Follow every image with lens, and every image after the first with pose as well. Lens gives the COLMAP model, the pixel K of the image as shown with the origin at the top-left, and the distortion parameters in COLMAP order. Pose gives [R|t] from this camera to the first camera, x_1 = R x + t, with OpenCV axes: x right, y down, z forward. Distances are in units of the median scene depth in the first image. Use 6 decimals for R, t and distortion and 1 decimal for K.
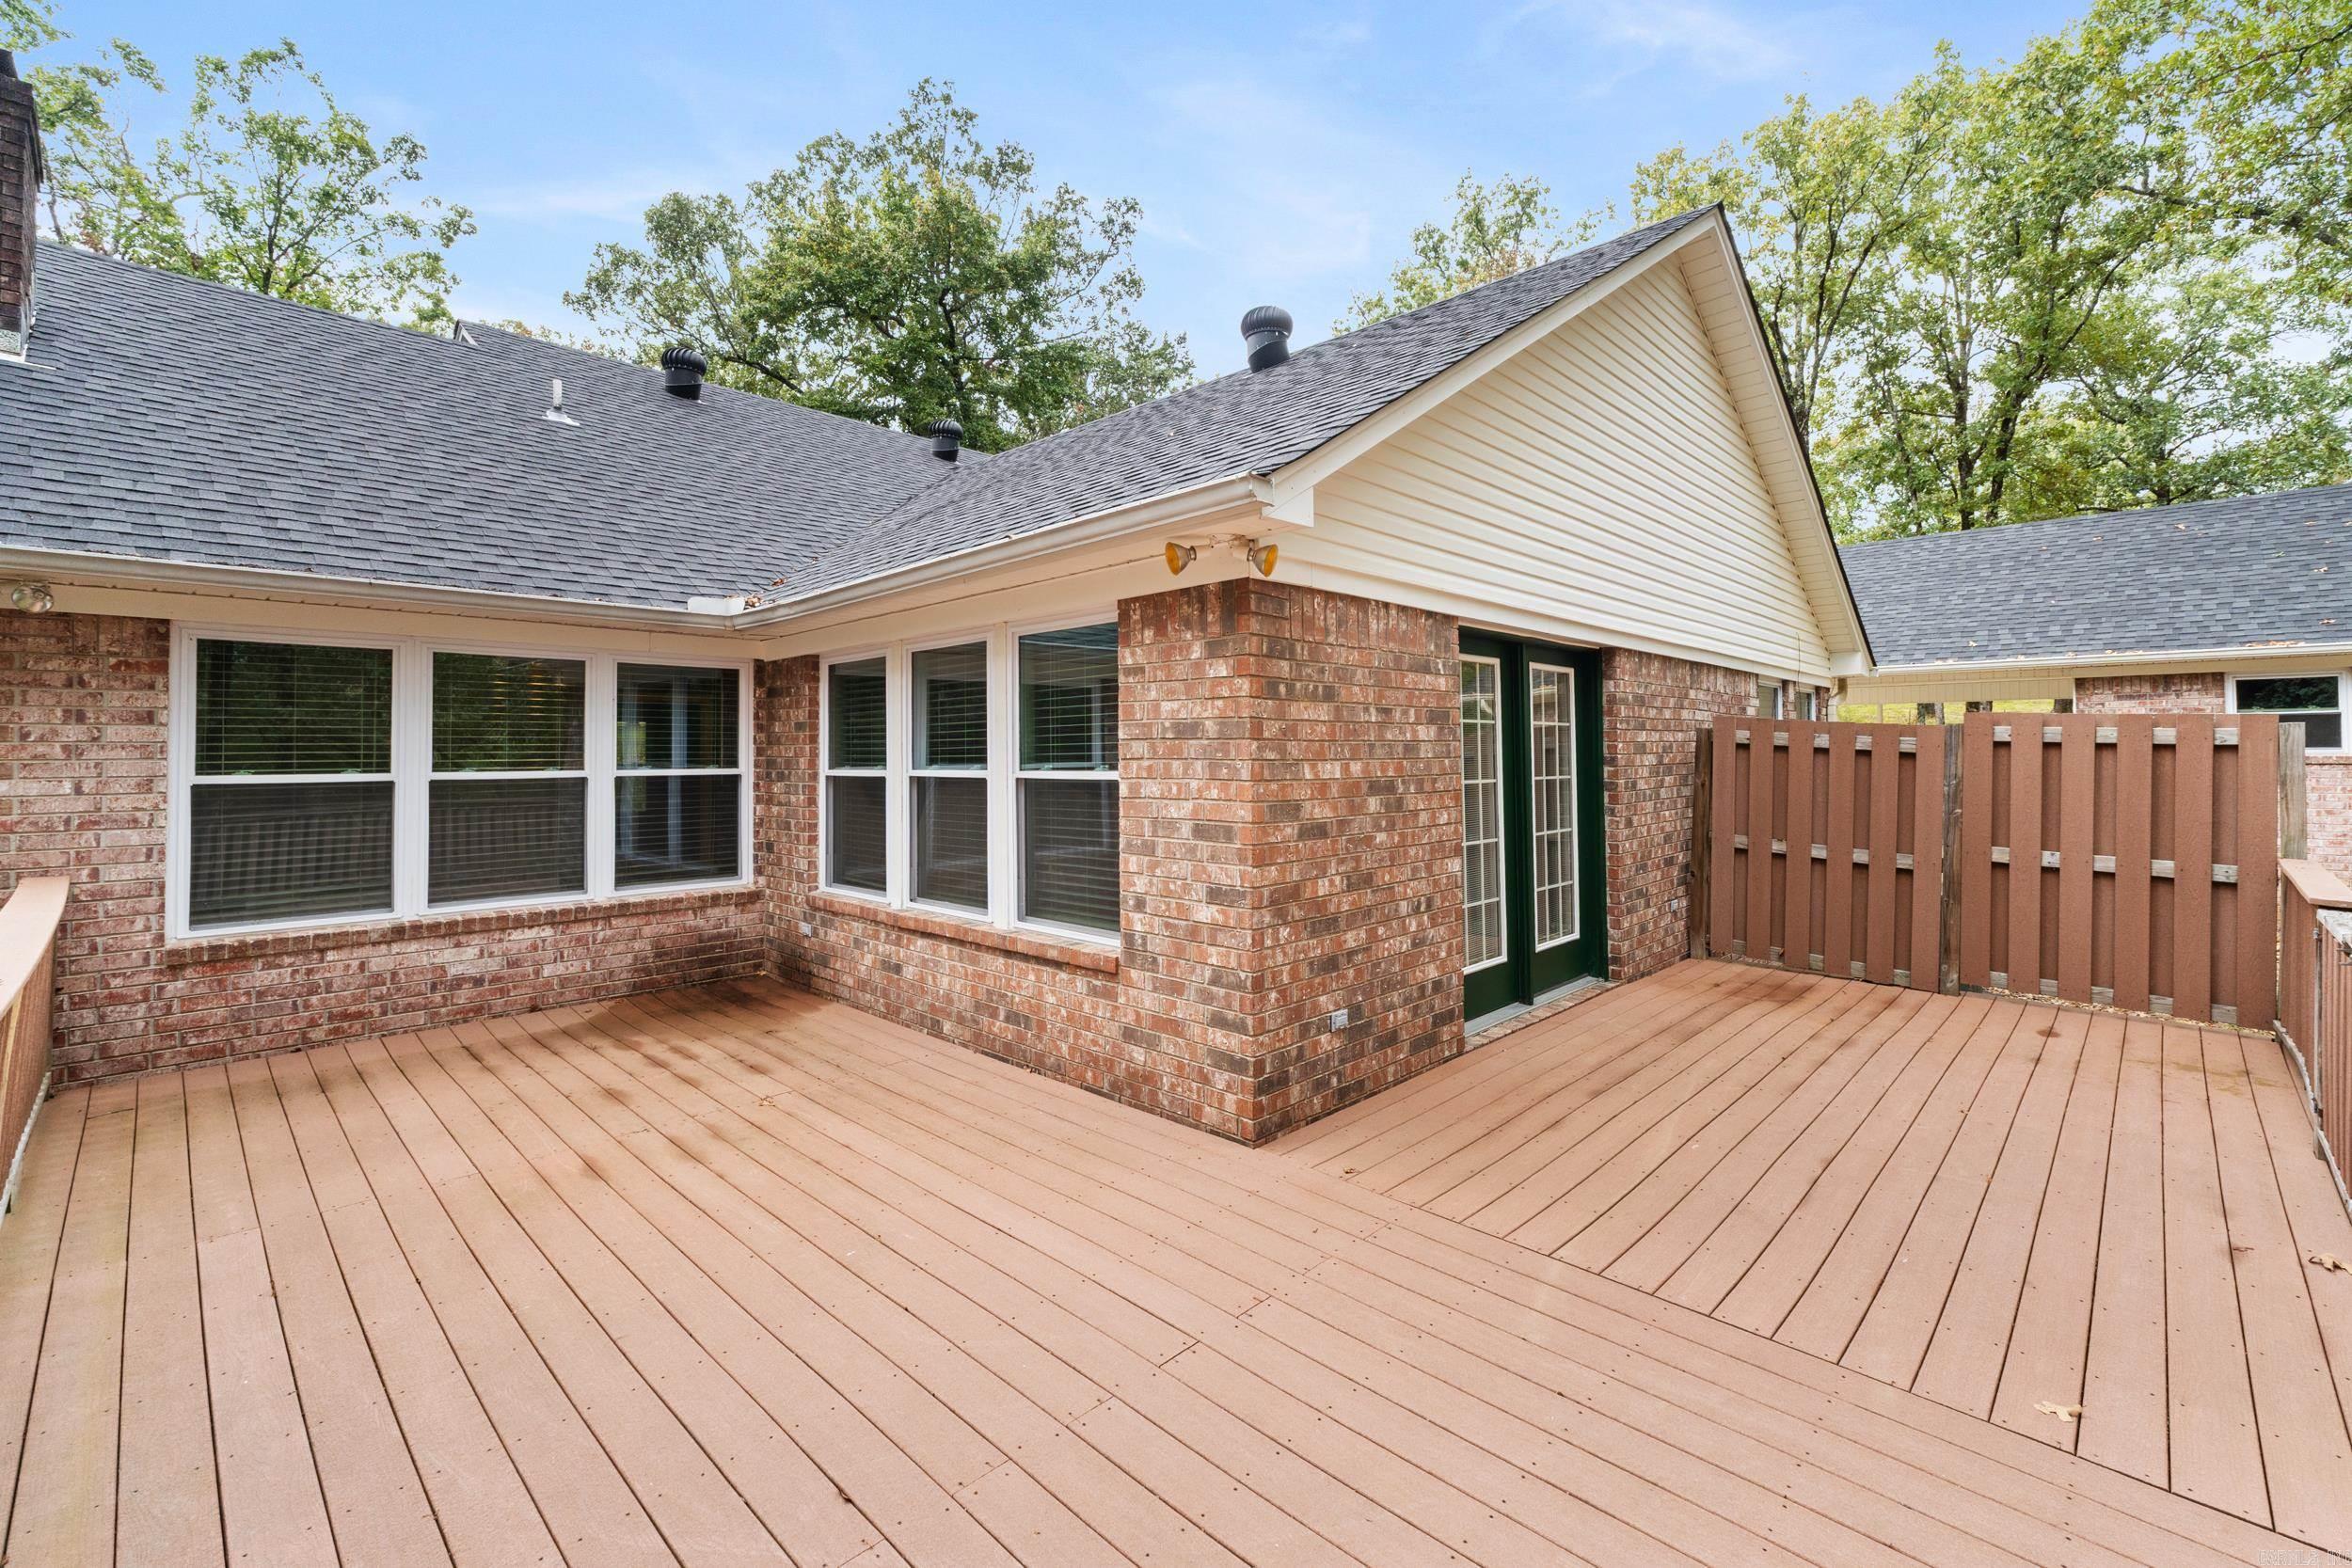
lens RADIAL K [[988.3, 0, 1176.1], [0, 988.3, 750.5], [0, 0, 1]] dist [-0.001374, -0.000130]
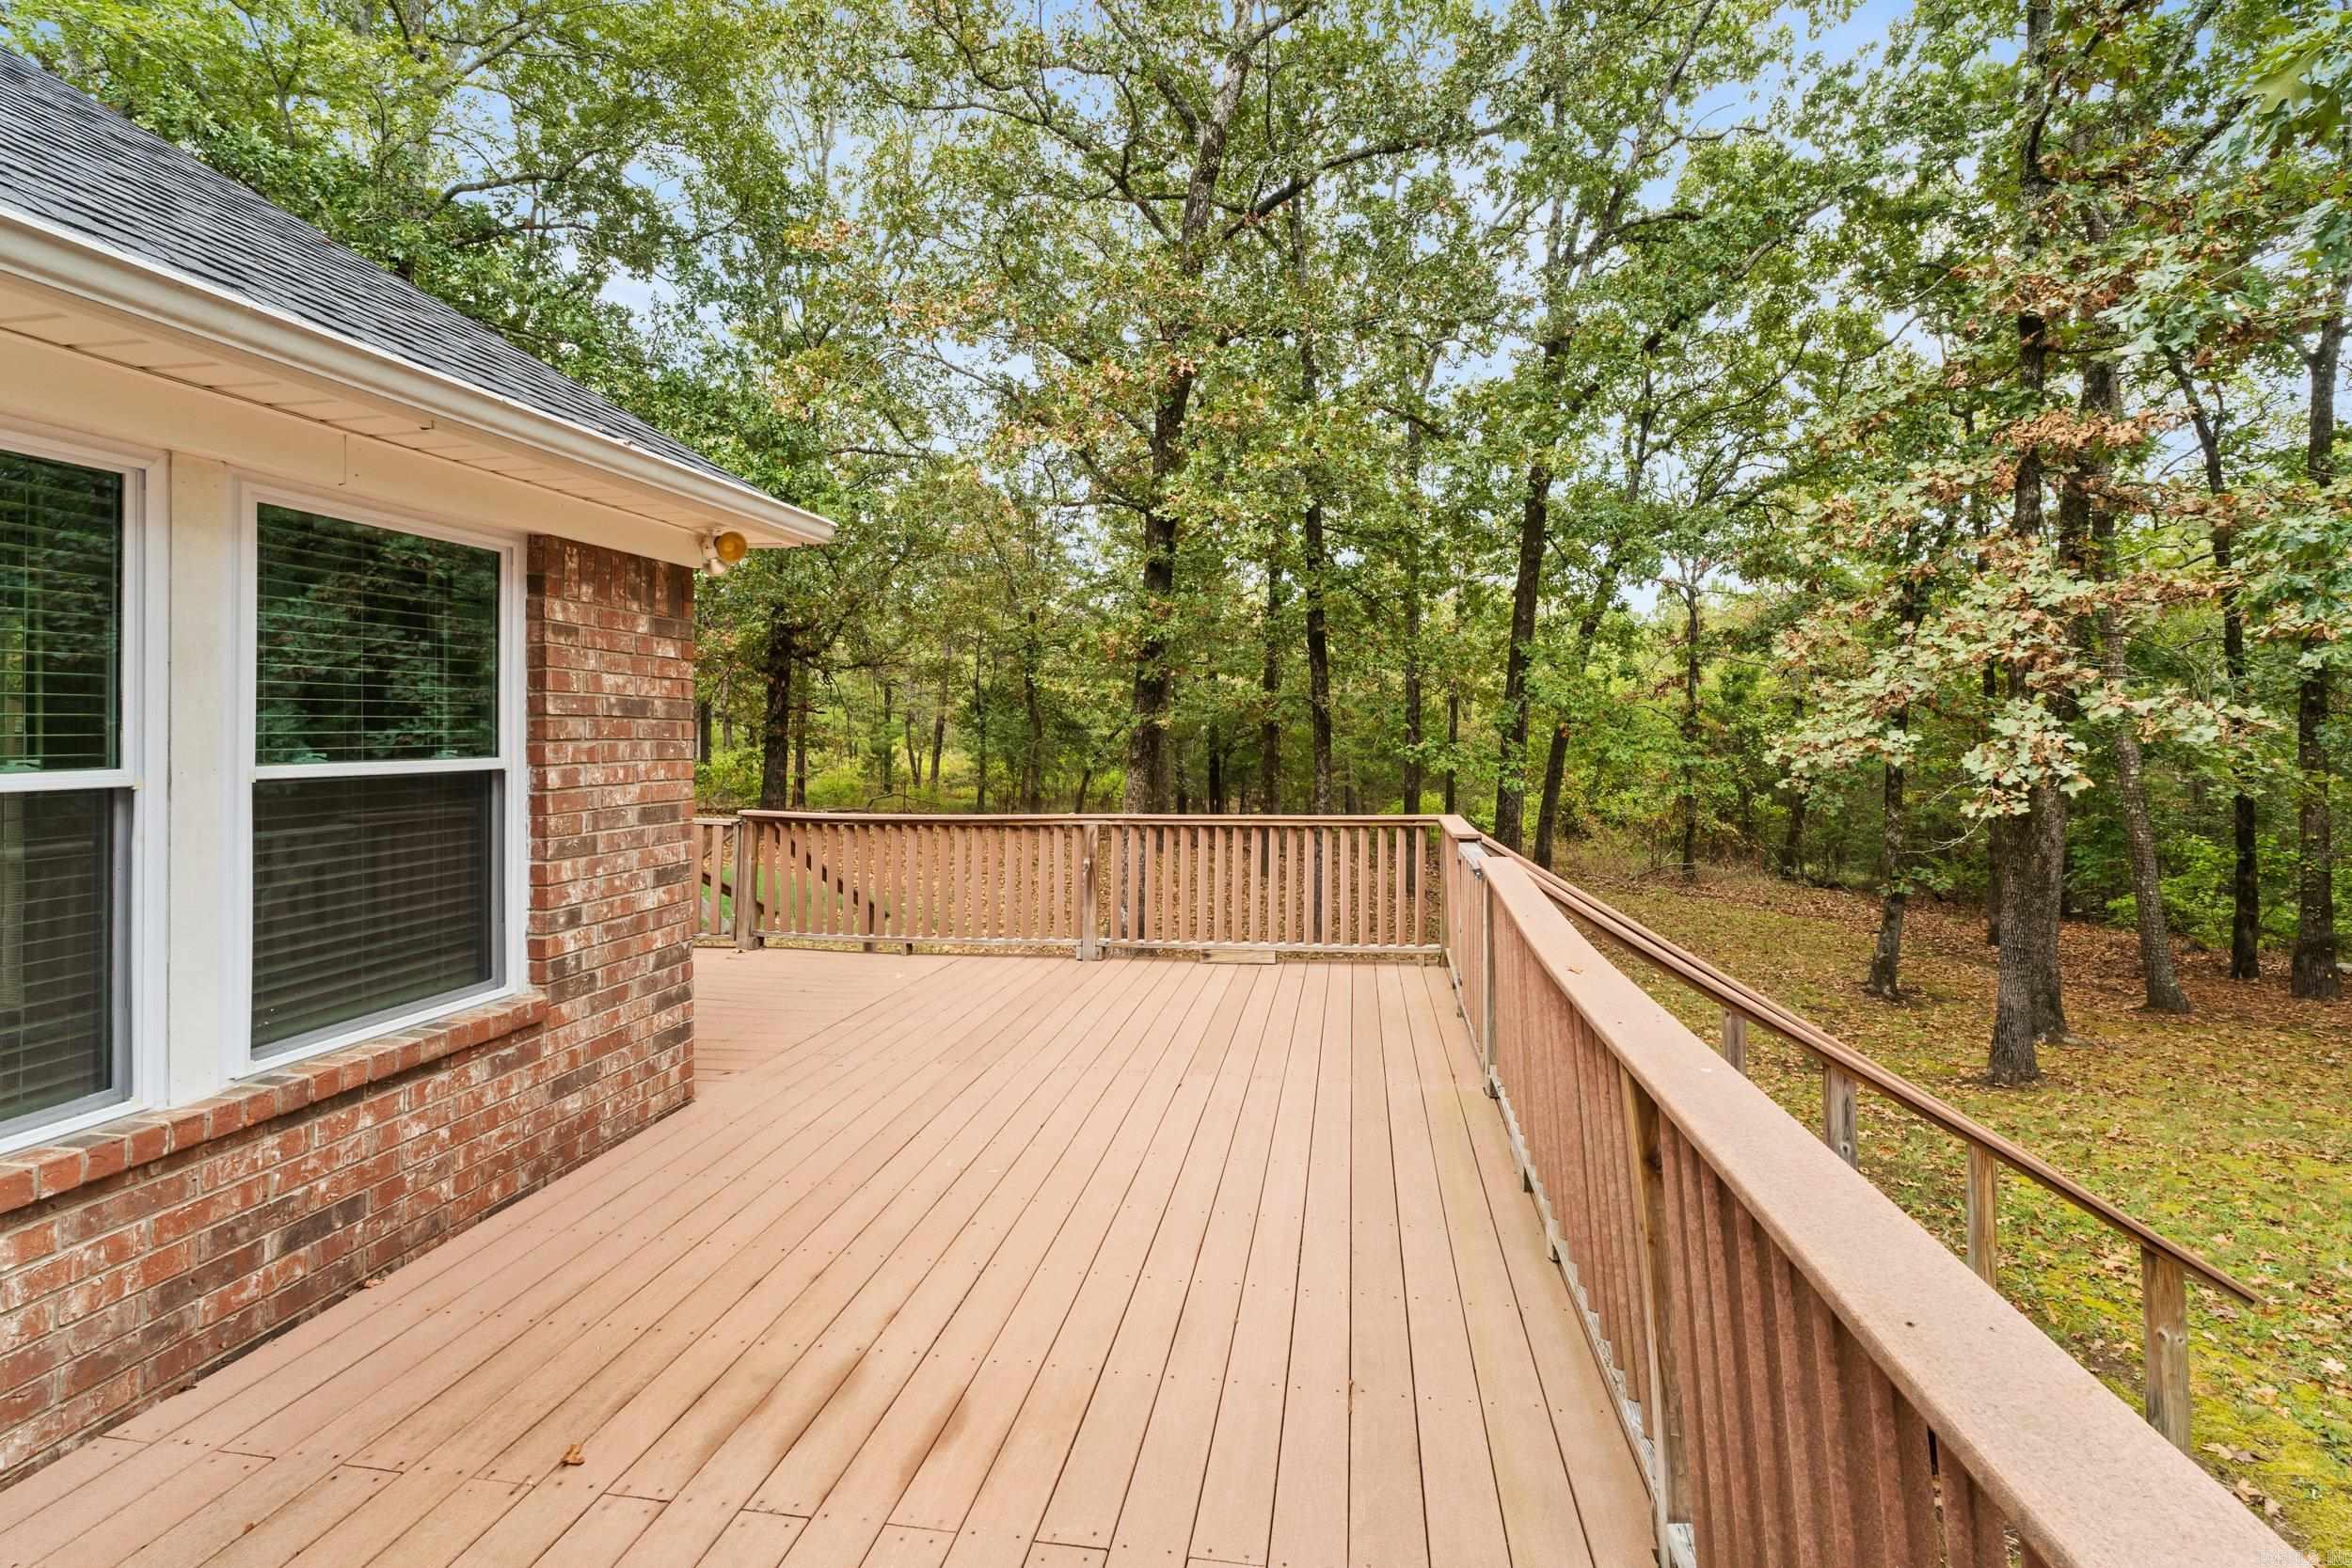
lens RADIAL K [[987.3, 0, 1185.2], [0, 987.3, 776.3], [0, 0, 1]] dist [0.004939, 0.000154]
pose [[-0.562461, -0.026605, 0.826396, -1.010010], [0.006411, 0.999312, 0.036535, 0.012083], [-0.826799, 0.025848, -0.561903, 1.056027]]
